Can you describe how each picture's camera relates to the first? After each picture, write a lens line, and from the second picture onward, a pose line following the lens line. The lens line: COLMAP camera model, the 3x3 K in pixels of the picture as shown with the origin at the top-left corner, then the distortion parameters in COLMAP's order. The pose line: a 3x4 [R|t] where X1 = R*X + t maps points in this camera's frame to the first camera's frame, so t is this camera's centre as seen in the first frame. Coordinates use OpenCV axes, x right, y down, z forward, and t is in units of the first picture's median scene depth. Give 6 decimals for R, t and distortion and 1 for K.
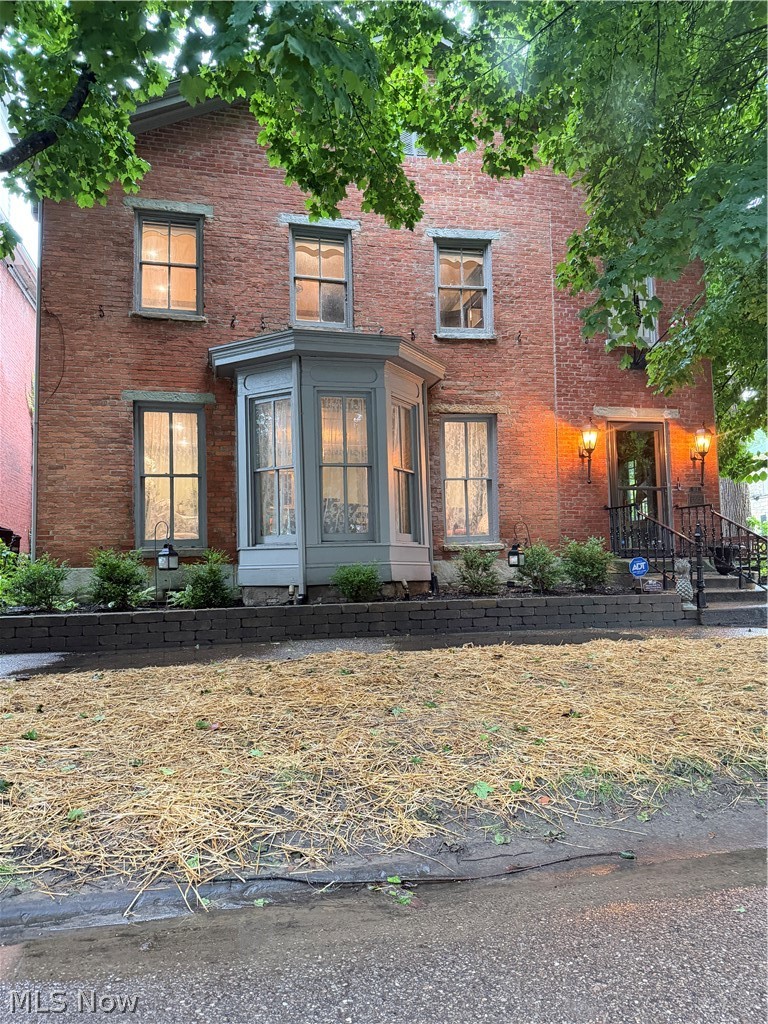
lens RADIAL K [[715.9, 0, 384.0], [0, 715.9, 512.0], [0, 0, 1]] dist [0.128722, -0.209254]
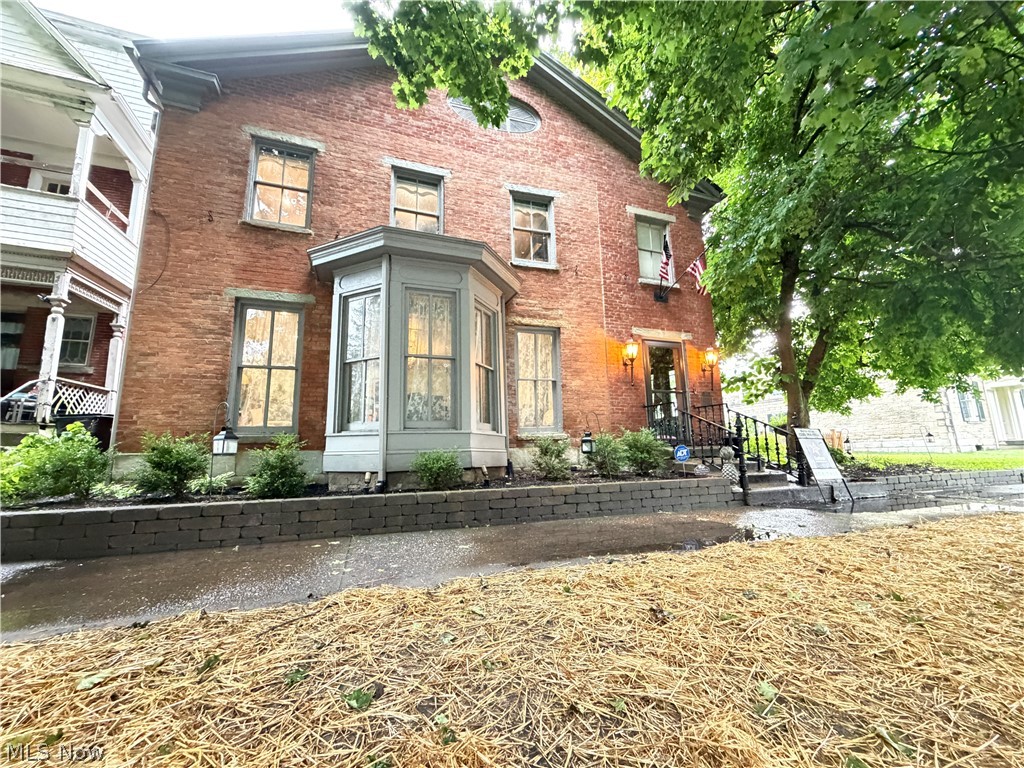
lens RADIAL K [[411.5, 0, 509.0], [0, 411.5, 384.4], [0, 0, 1]] dist [-0.001811, -0.000029]
pose [[0.995028, 0.018907, 0.097784, 0.003427], [-0.009882, 0.995712, -0.091977, 0.028651], [-0.099104, 0.090553, 0.990948, 0.360416]]
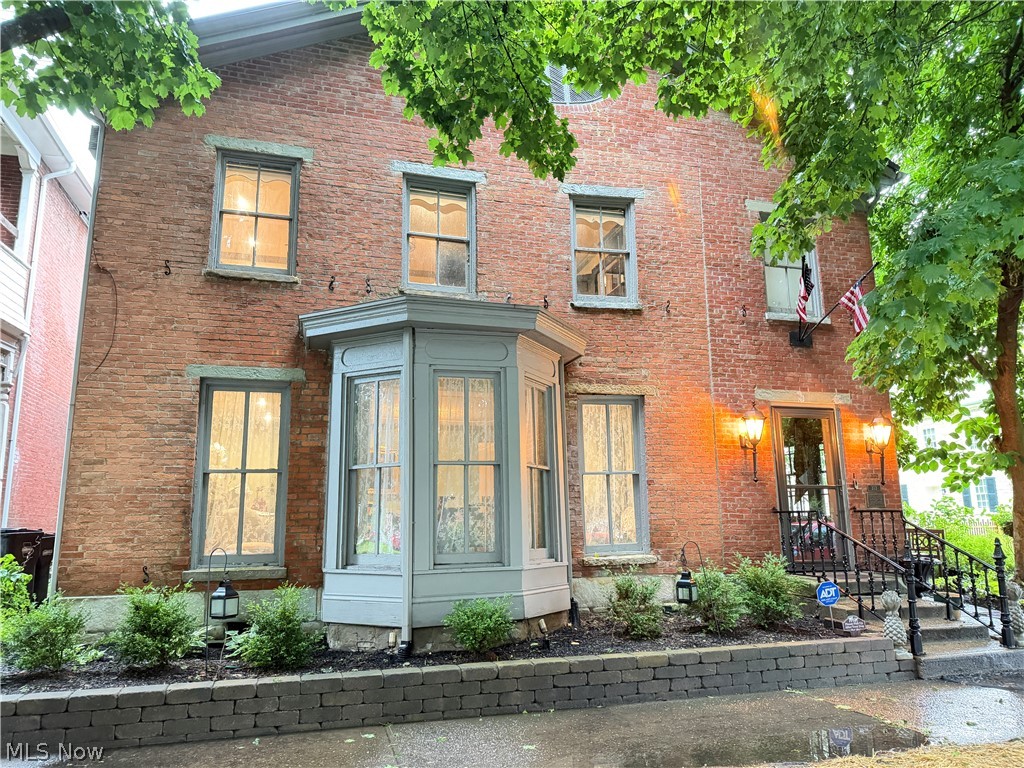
lens RADIAL K [[715.9, 0, 511.0], [0, 715.9, 387.3], [0, 0, 1]] dist [0.128722, -0.209254]
pose [[0.999143, 0.017527, 0.037489, -0.034121], [-0.013357, 0.993983, -0.108714, -0.059664], [-0.039169, 0.108121, 0.993366, 0.191644]]
